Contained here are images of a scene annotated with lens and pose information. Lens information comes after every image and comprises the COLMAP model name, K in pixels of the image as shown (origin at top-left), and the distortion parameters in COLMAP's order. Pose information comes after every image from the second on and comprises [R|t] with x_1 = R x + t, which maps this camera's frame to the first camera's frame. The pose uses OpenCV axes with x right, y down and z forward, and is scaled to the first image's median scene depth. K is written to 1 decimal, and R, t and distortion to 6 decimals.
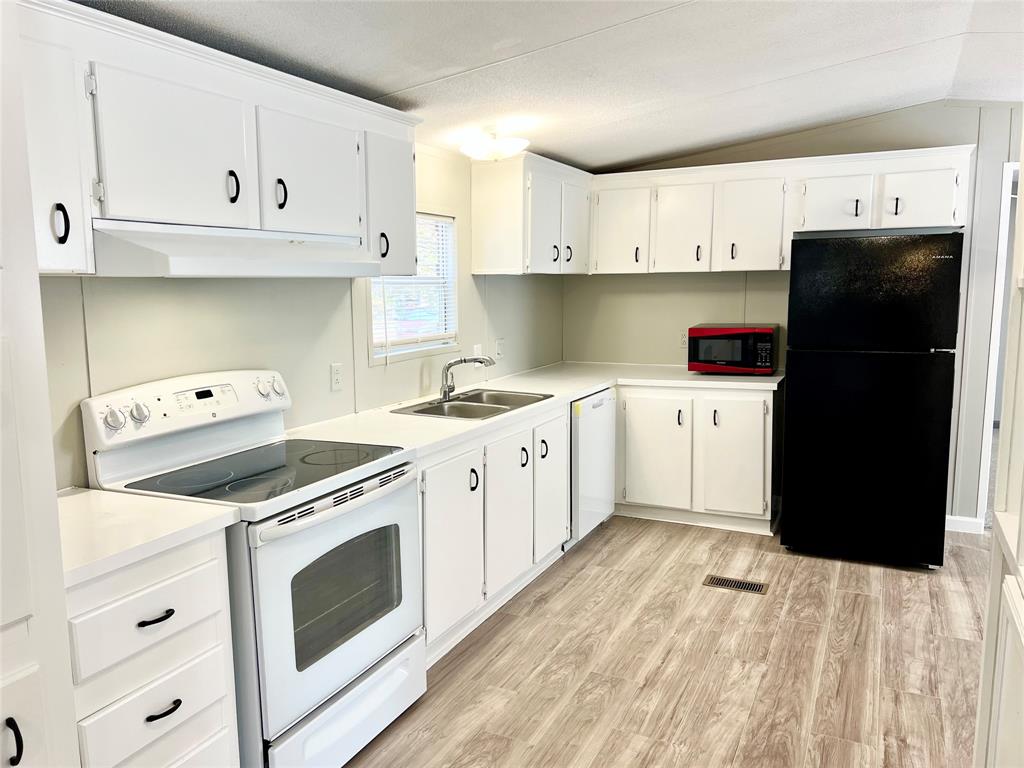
lens RADIAL K [[764.2, 0, 507.4], [0, 764.2, 385.6], [0, 0, 1]] dist [0.061424, -0.064606]
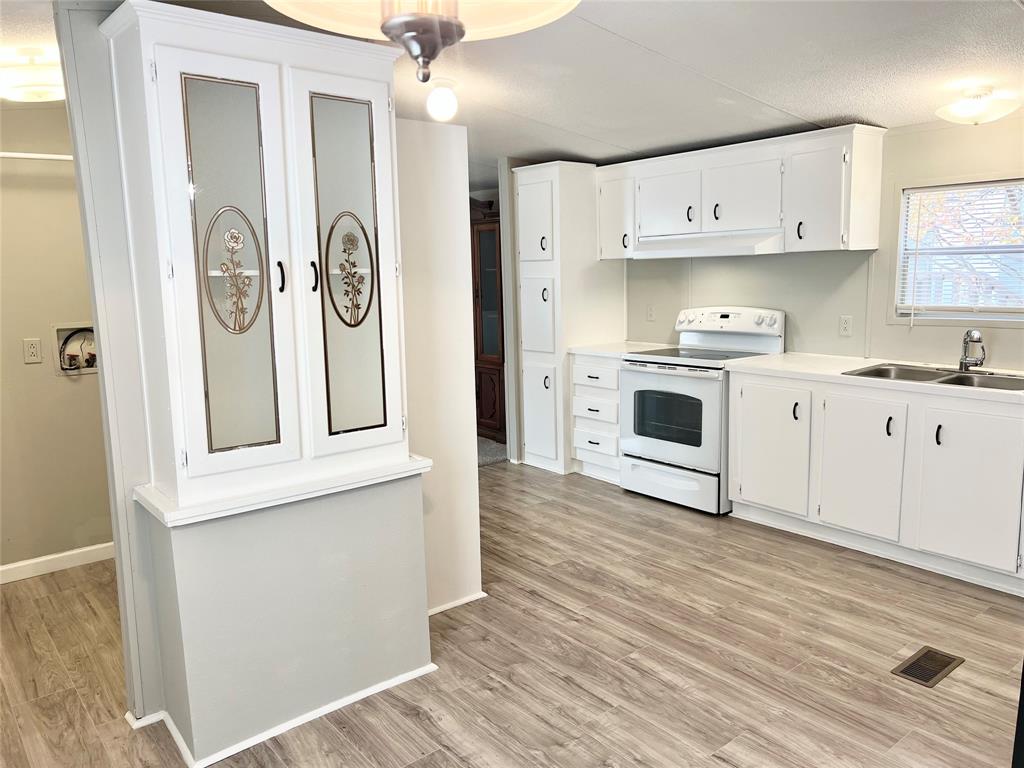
lens RADIAL K [[764.2, 0, 517.6], [0, 764.2, 382.8], [0, 0, 1]] dist [0.061424, -0.064606]
pose [[-0.401926, 0.162152, -0.901201, 1.195346], [-0.091785, 0.972104, 0.215844, -0.147178], [0.911061, 0.169470, -0.375830, 0.959671]]
